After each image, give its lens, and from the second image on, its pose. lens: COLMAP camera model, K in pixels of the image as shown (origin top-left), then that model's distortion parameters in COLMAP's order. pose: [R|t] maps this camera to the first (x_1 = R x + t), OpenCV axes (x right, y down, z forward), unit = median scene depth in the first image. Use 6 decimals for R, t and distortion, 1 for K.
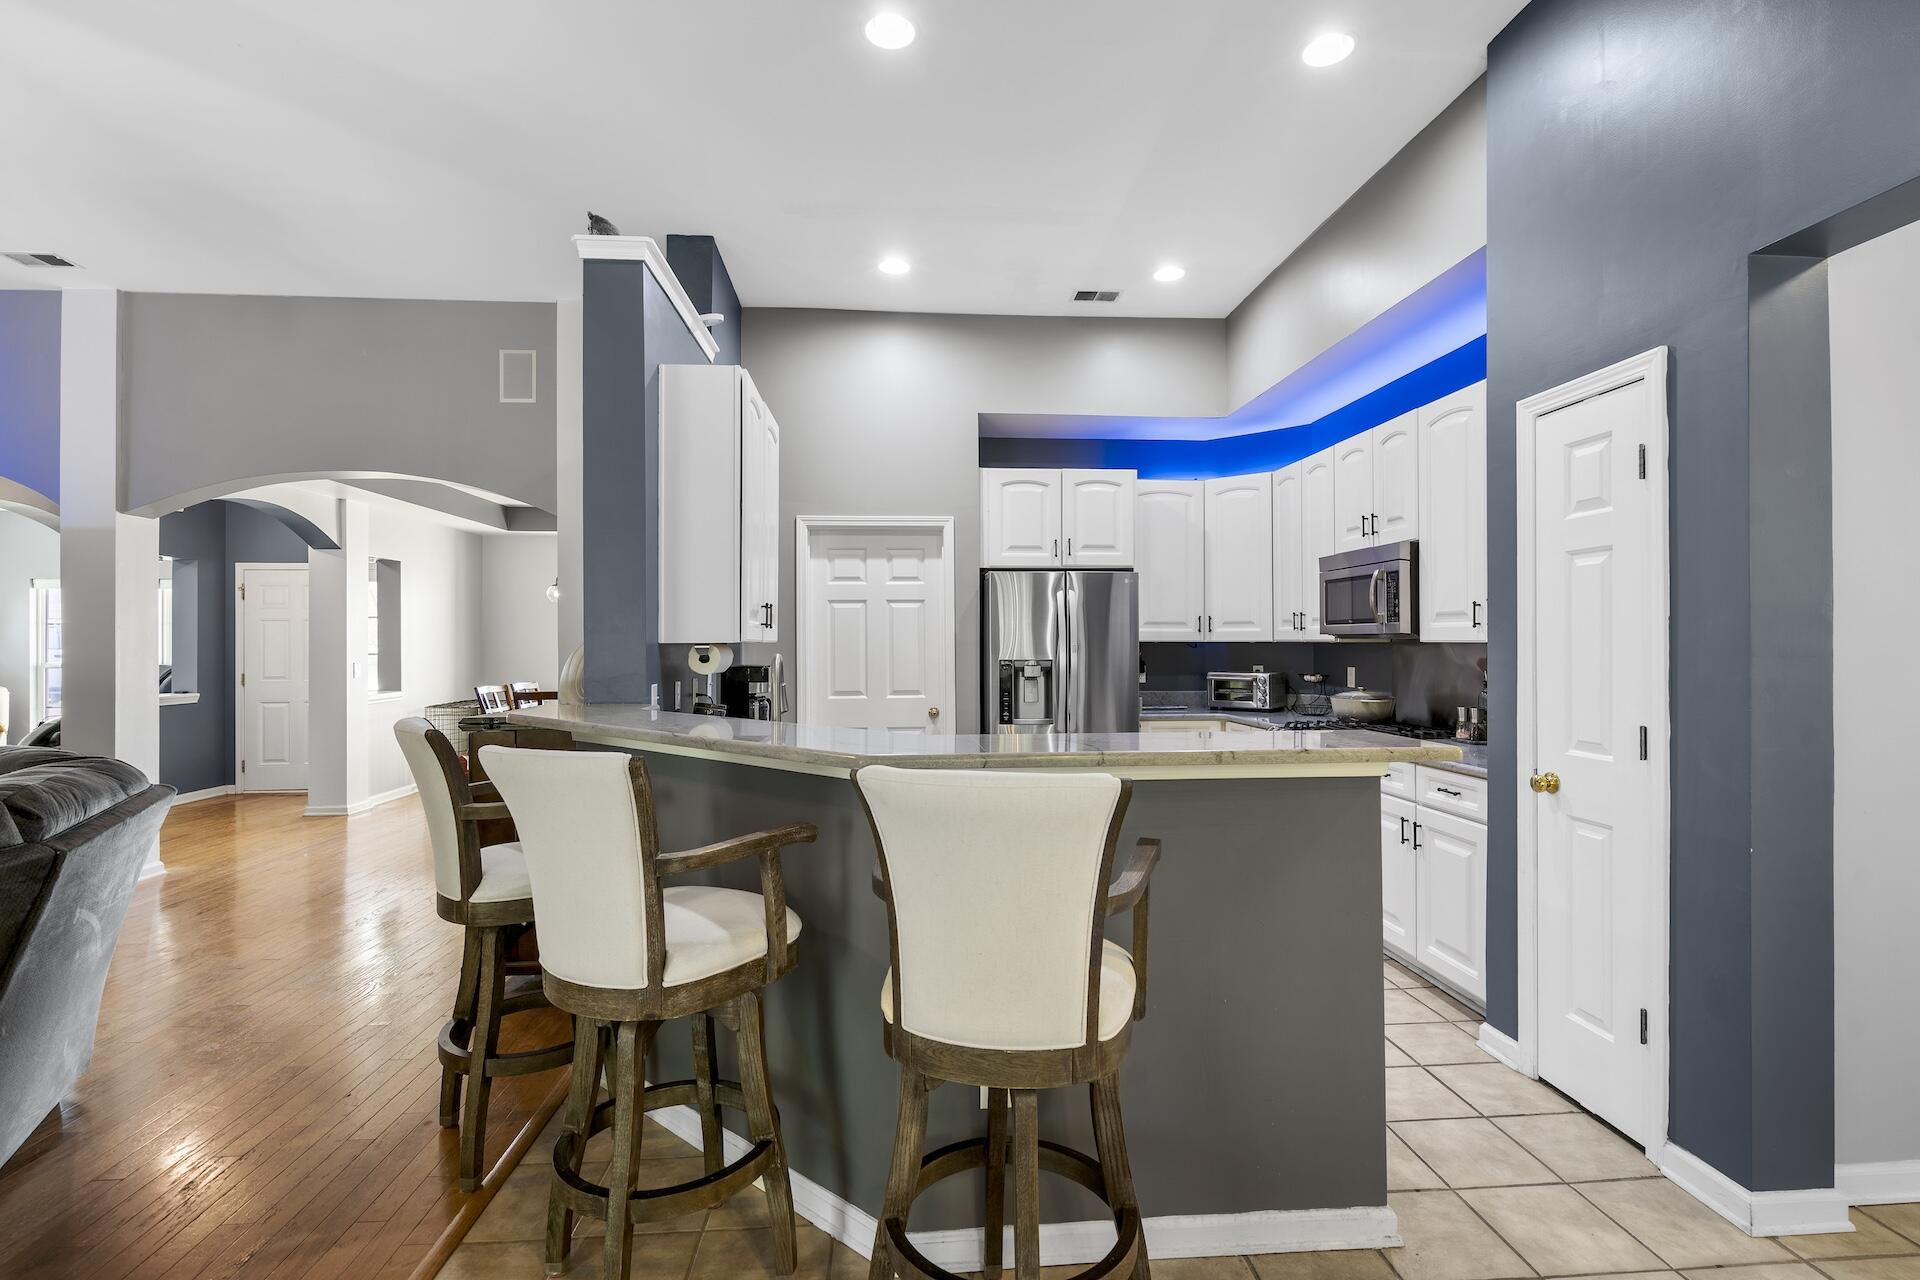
lens RADIAL K [[878.8, 0, 955.2], [0, 878.8, 639.6], [0, 0, 1]] dist [-0.000318, 0.000265]
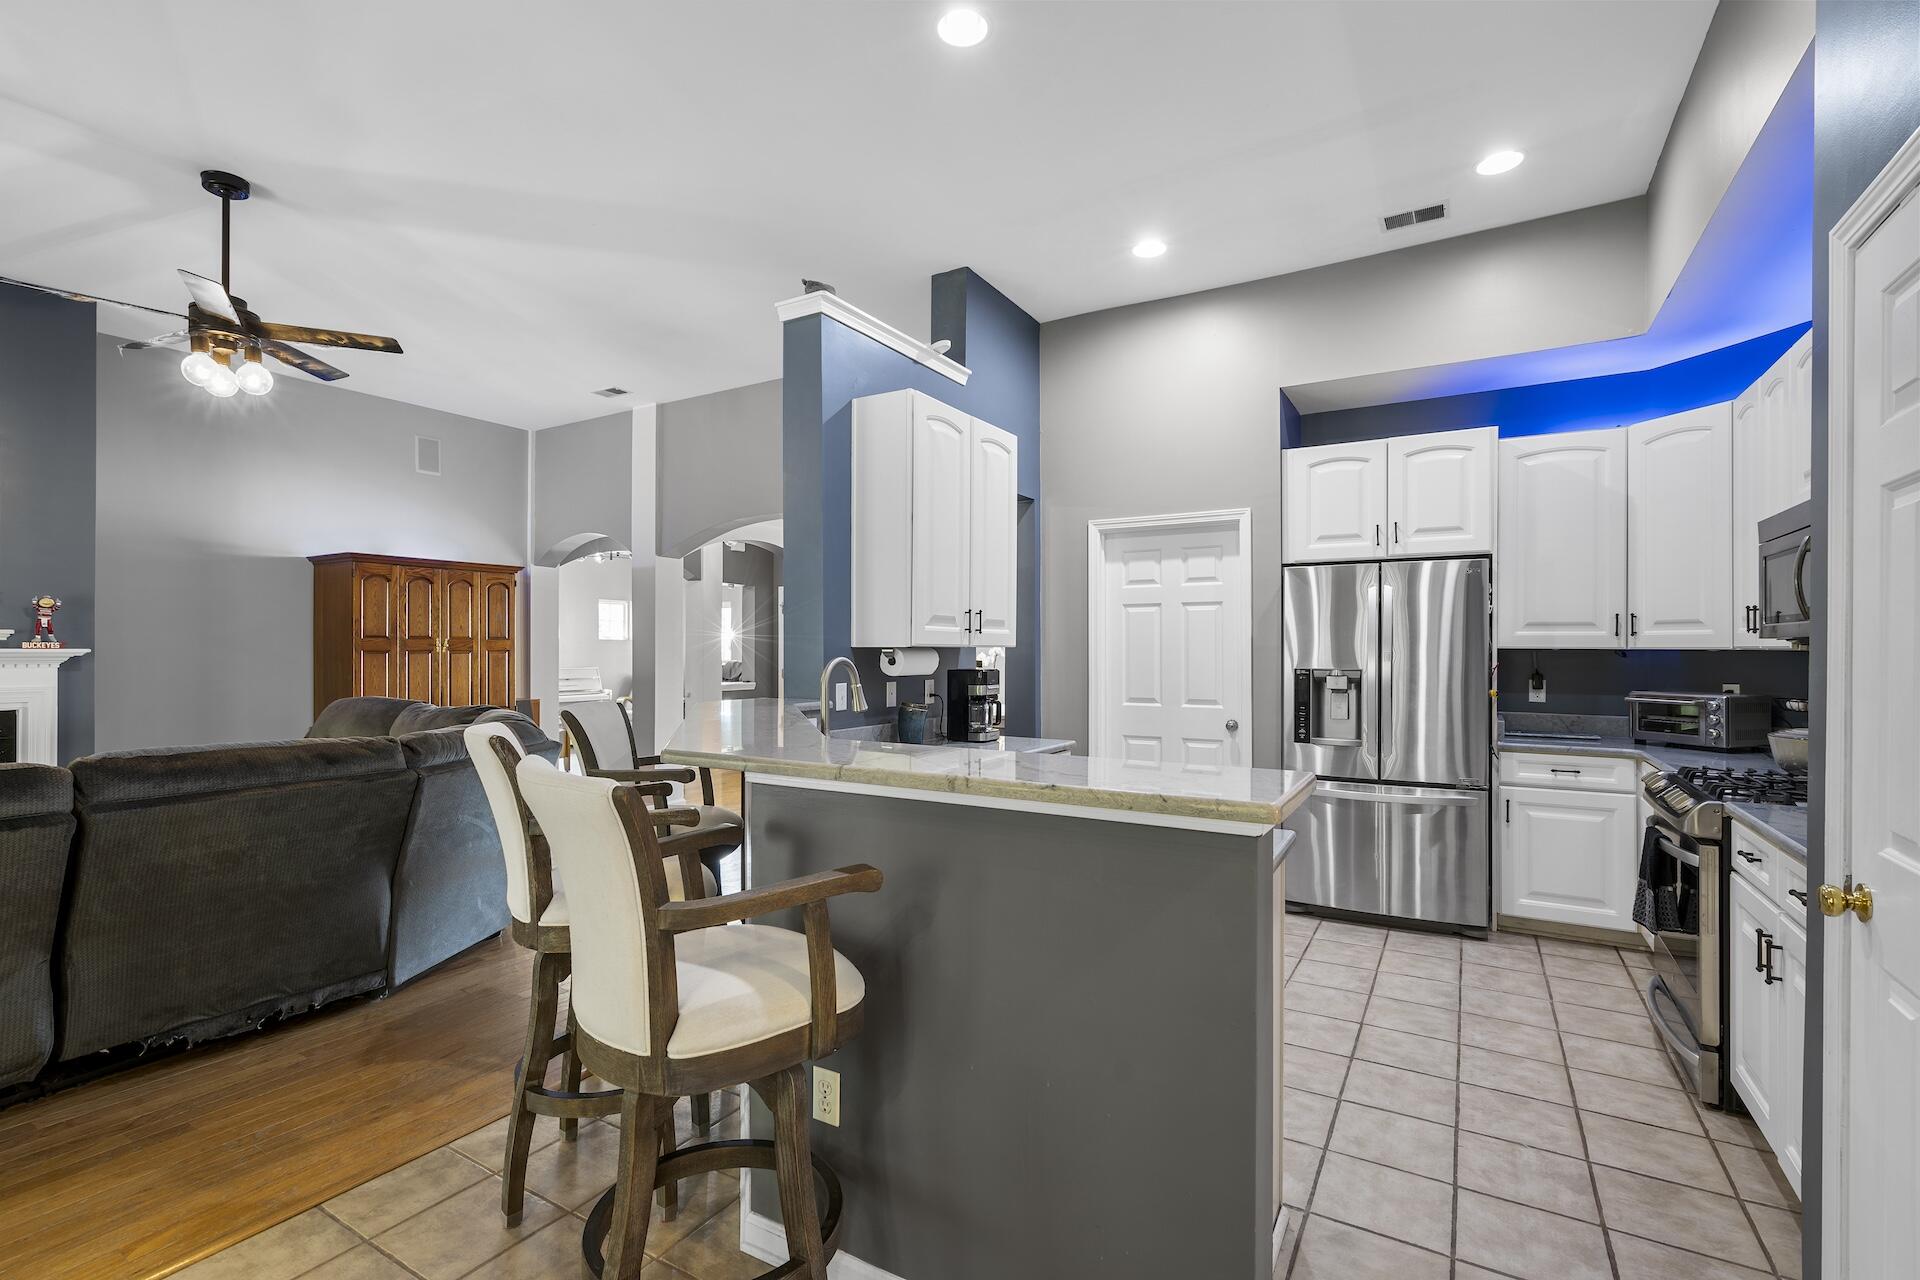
lens RADIAL K [[857.5, 0, 960.5], [0, 857.5, 651.6], [0, 0, 1]] dist [-0.000182, 0.000441]
pose [[0.819970, 0.007136, -0.572362, 0.255083], [-0.002919, 0.999961, 0.008285, 0.000262], [0.572399, -0.005122, 0.819959, 0.110729]]
